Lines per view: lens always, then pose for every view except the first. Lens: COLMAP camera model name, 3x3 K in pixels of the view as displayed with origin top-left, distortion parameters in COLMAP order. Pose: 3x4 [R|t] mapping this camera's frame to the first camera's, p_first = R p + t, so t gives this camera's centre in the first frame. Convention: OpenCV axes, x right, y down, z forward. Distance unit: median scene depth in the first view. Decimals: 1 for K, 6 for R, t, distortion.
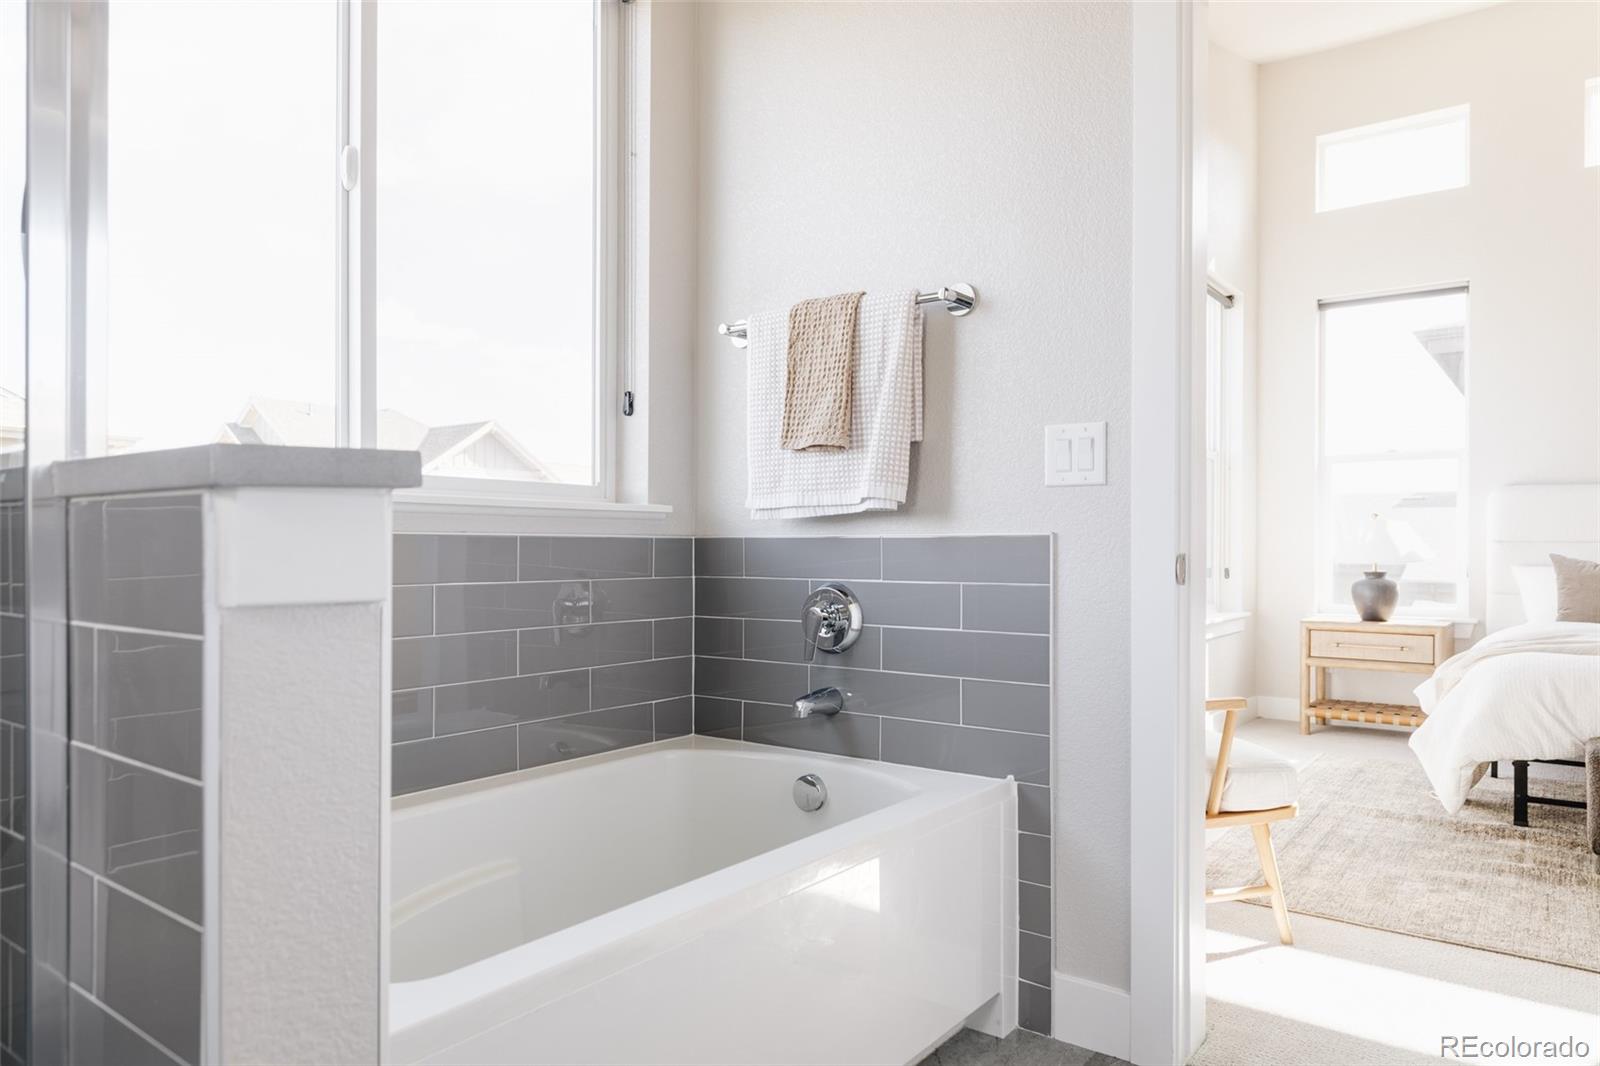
lens RADIAL K [[1024.0, 0, 803.9], [0, 1024.0, 538.5], [0, 0, 1]] dist [-0.005417, 0.002007]
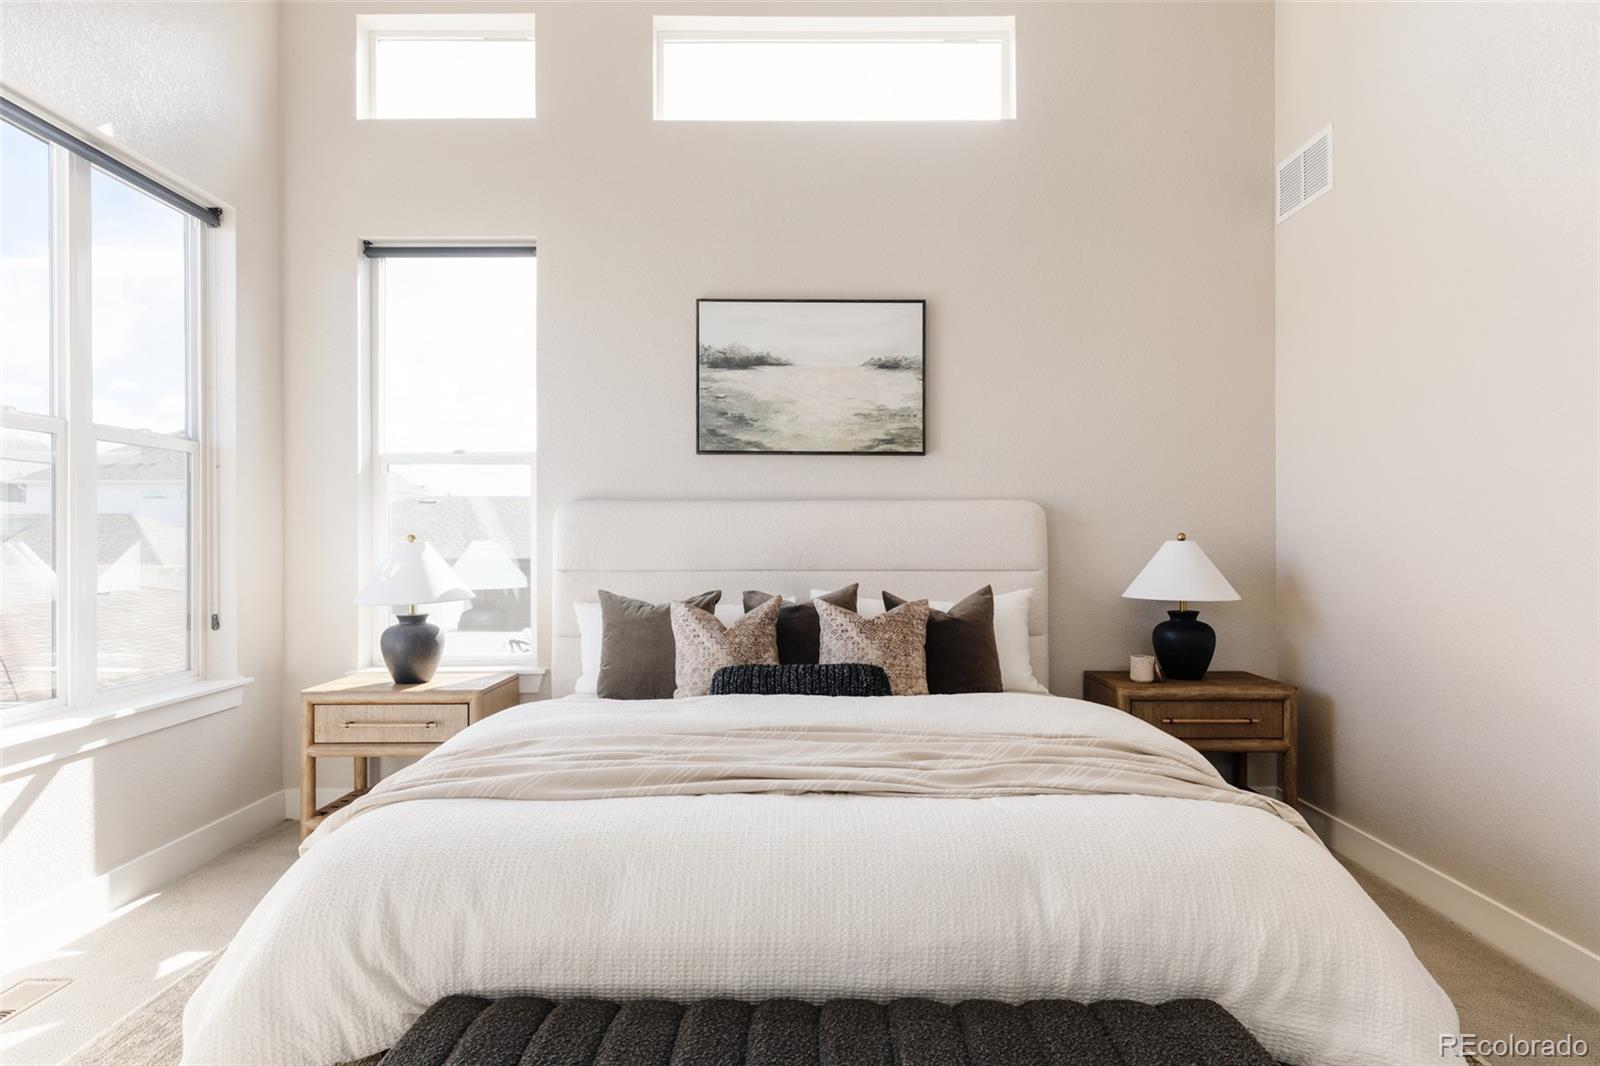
lens RADIAL K [[916.8, 0, 803.2], [0, 916.8, 536.9], [0, 0, 1]] dist [-0.000599, 0.000393]
pose [[0.798778, -0.008002, 0.601572, 0.387991], [0.002133, 0.999943, 0.010469, -0.029683], [-0.601622, -0.007080, 0.798750, 0.308098]]
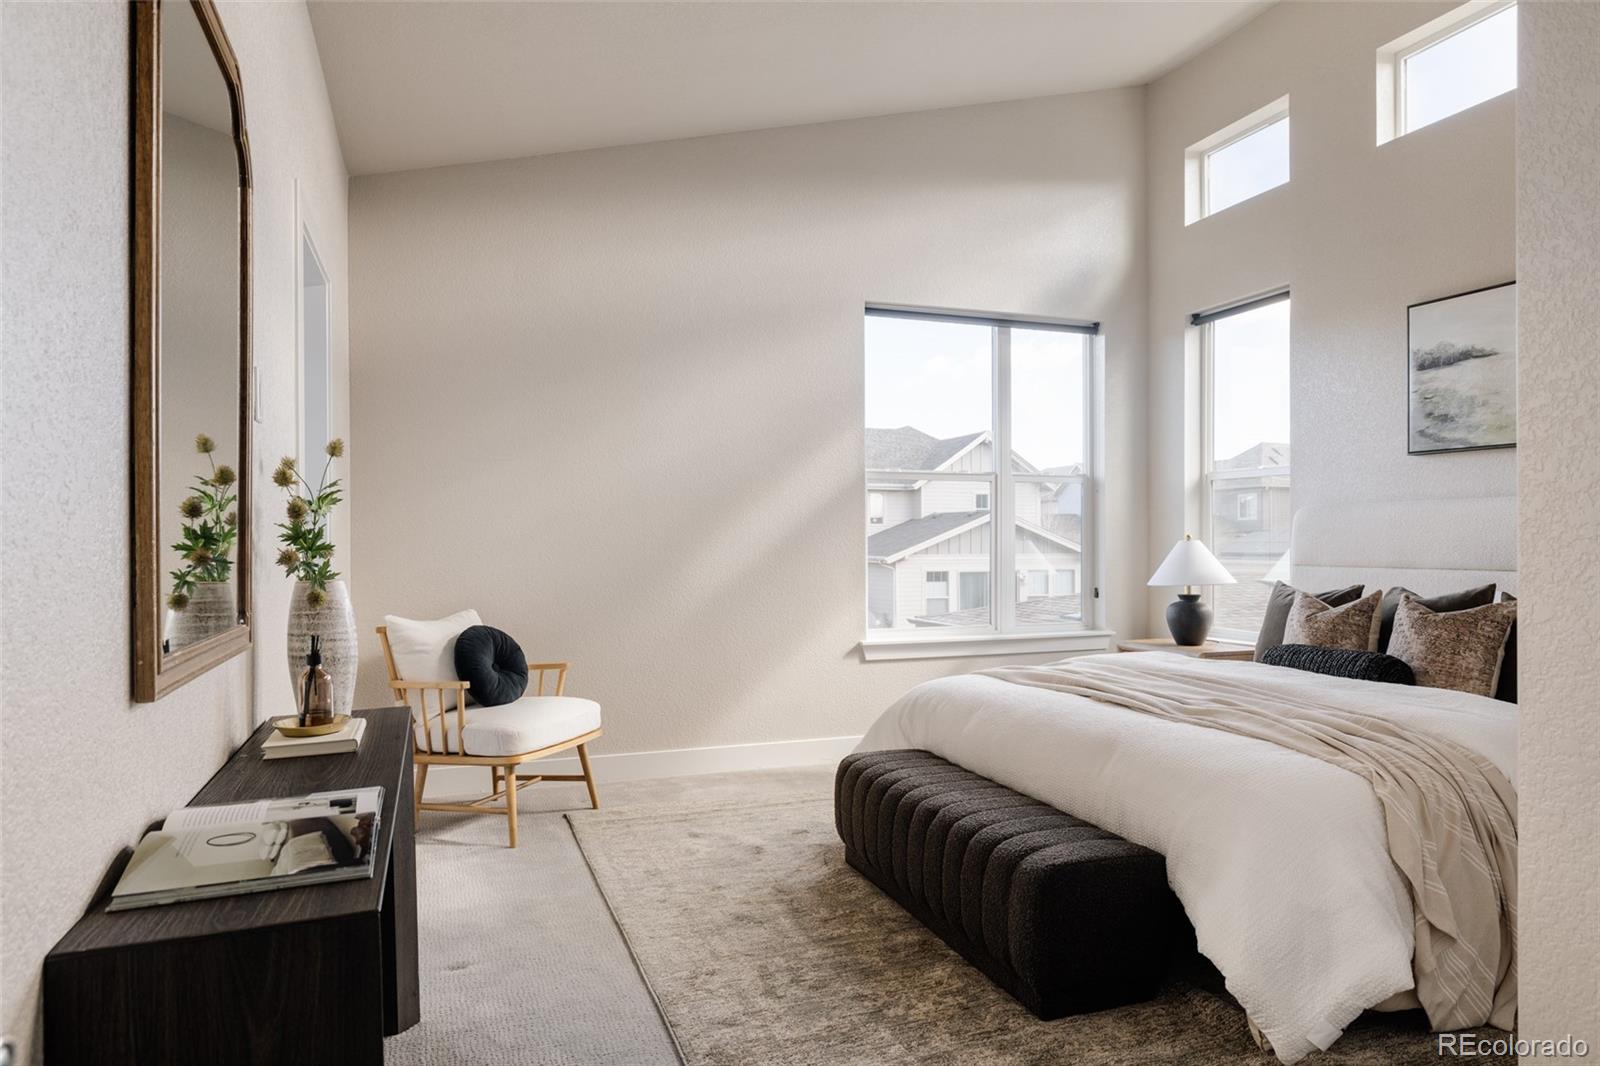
lens RADIAL K [[1000.9, 0, 803.1], [0, 1000.9, 535.3], [0, 0, 1]] dist [-0.011169, -0.002514]
pose [[0.836634, -0.011775, -0.547635, 0.774715], [0.012536, 0.999919, -0.002349, -0.027015], [0.547618, -0.004901, 0.836714, -0.004750]]
